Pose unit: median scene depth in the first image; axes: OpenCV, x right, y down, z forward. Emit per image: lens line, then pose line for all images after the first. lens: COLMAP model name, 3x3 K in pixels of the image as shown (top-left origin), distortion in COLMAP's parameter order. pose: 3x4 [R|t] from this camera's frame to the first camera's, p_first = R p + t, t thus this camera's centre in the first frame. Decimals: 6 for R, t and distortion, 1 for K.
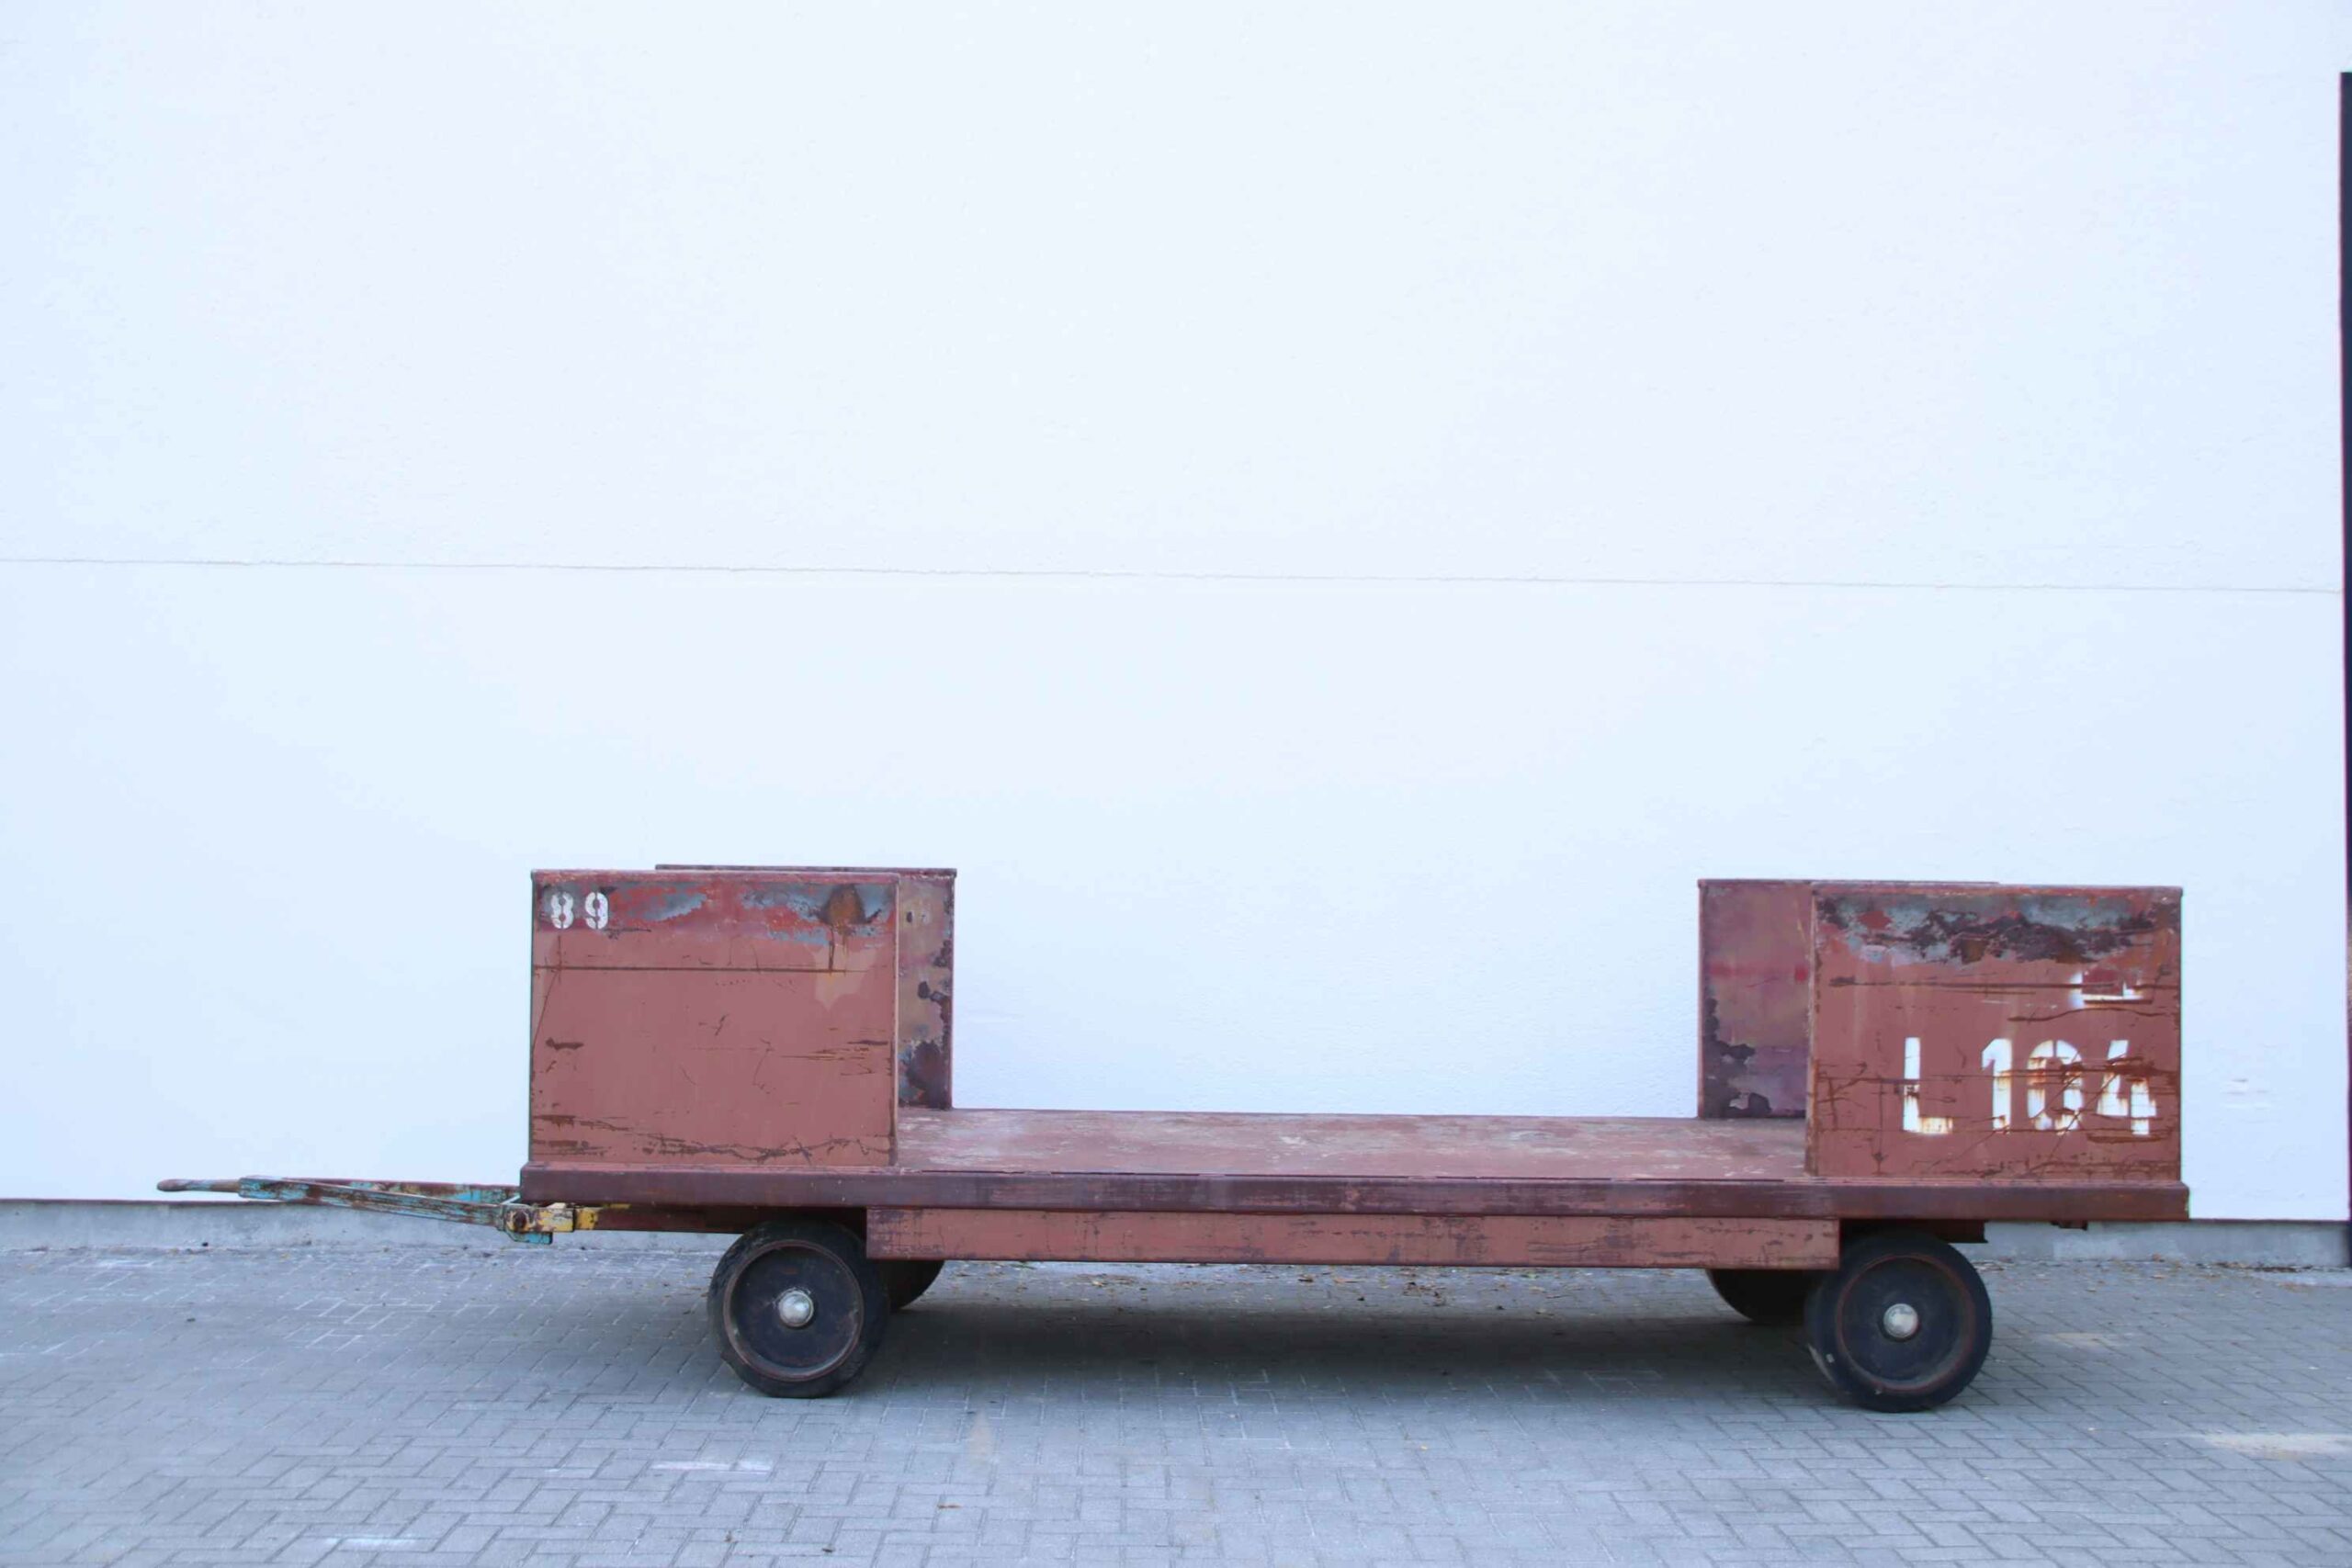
lens RADIAL K [[2645.1, 0, 1175.6], [0, 2645.1, 785.4], [0, 0, 1]] dist [-0.043436, 0.000000]
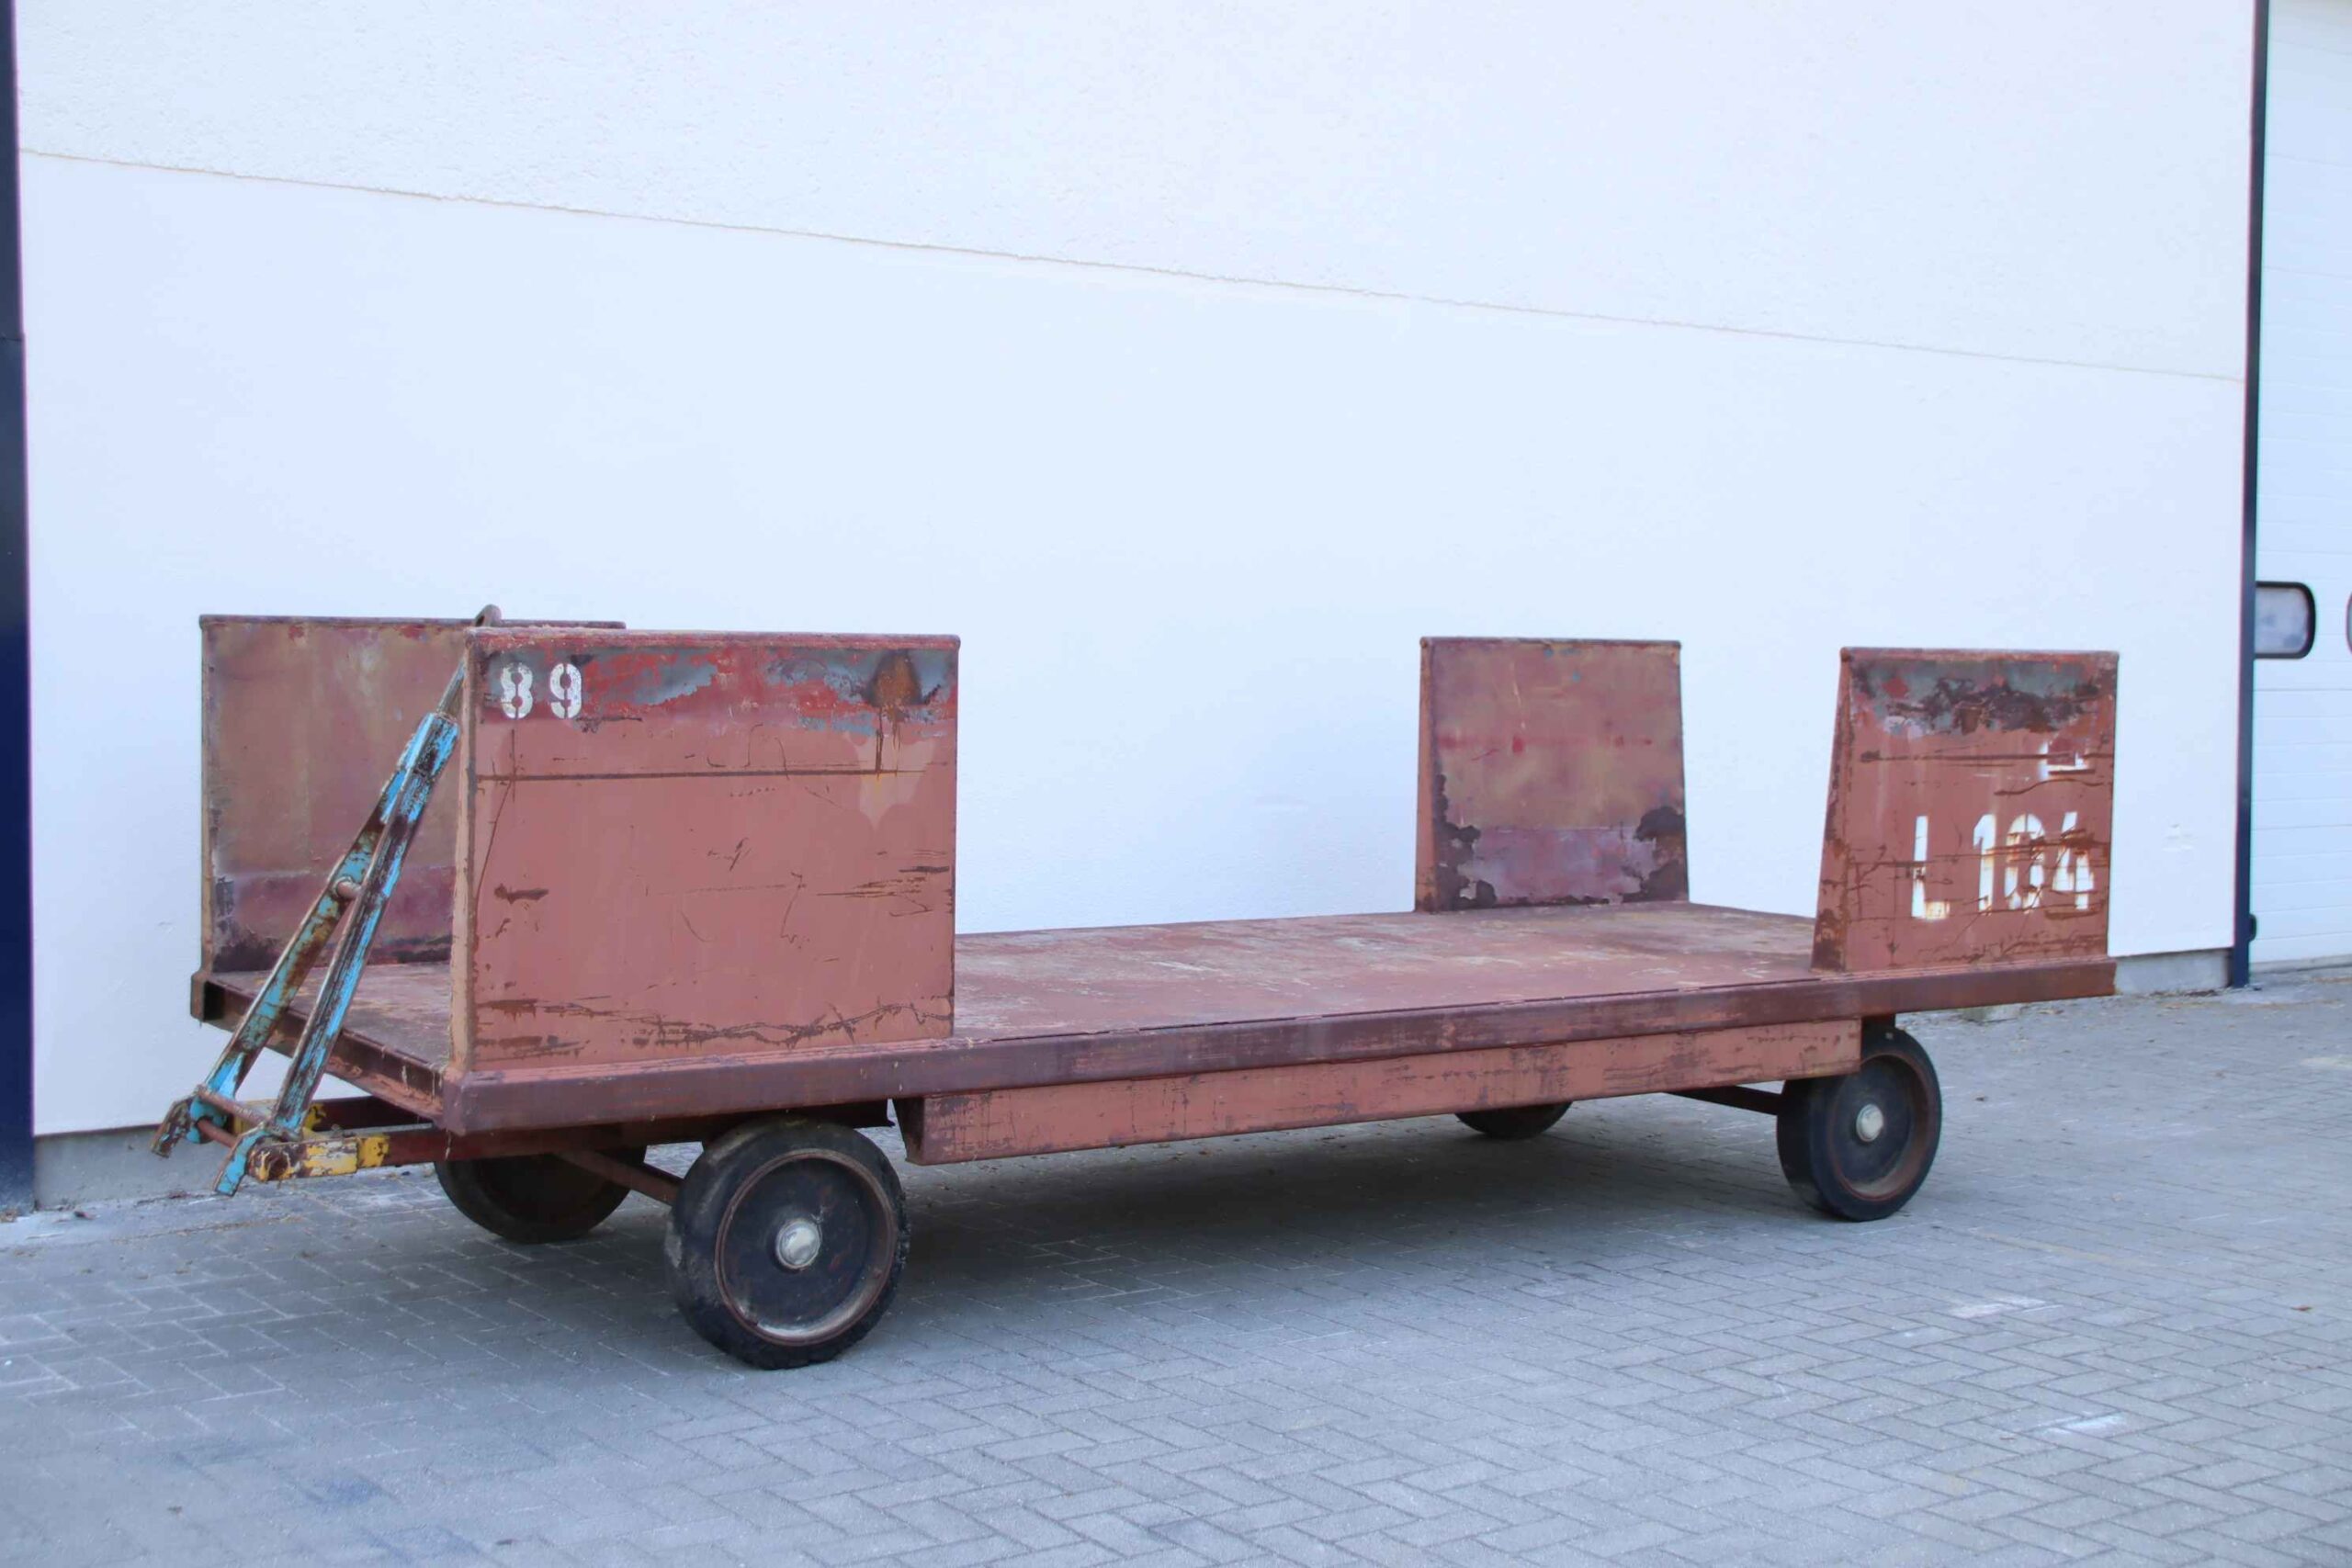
lens RADIAL K [[3028.1, 0, 1176.2], [0, 3028.1, 777.4], [0, 0, 1]] dist [0.023406, 0.000000]
pose [[0.815842, -0.025771, 0.577700, -0.540451], [-0.027072, 0.996209, 0.082672, 0.002018], [-0.577640, -0.083087, 0.812052, 0.292722]]
